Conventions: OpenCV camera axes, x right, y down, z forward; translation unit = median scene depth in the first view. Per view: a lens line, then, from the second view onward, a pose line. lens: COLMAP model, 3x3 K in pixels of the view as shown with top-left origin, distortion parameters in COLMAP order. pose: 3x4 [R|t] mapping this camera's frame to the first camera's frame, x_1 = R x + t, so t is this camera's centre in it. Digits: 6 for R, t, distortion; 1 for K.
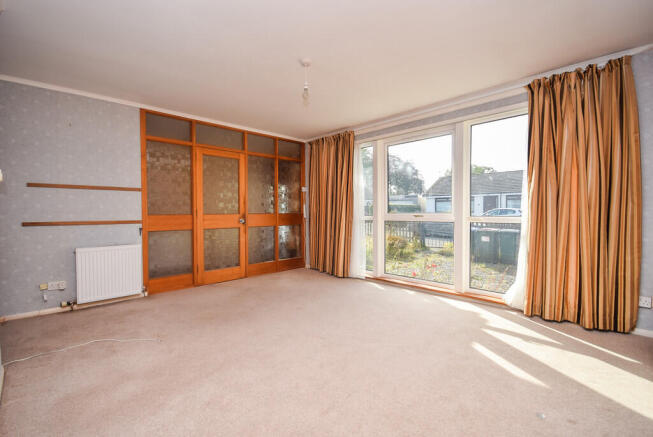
lens RADIAL K [[282.9, 0, 321.7], [0, 282.9, 216.1], [0, 0, 1]] dist [-0.018916, -0.000113]
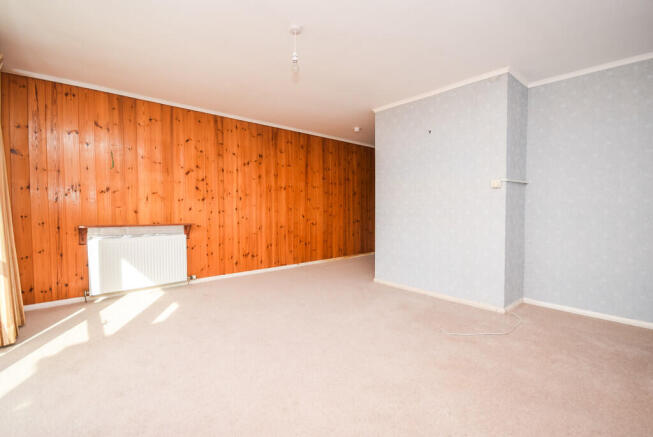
lens RADIAL K [[296.0, 0, 324.5], [0, 296.0, 215.0], [0, 0, 1]] dist [0.001118, -0.000565]
pose [[-0.998434, 0.005683, 0.055658, -0.173419], [0.008623, 0.998572, 0.052730, -0.034660], [-0.055279, 0.053127, -0.997057, 1.726319]]
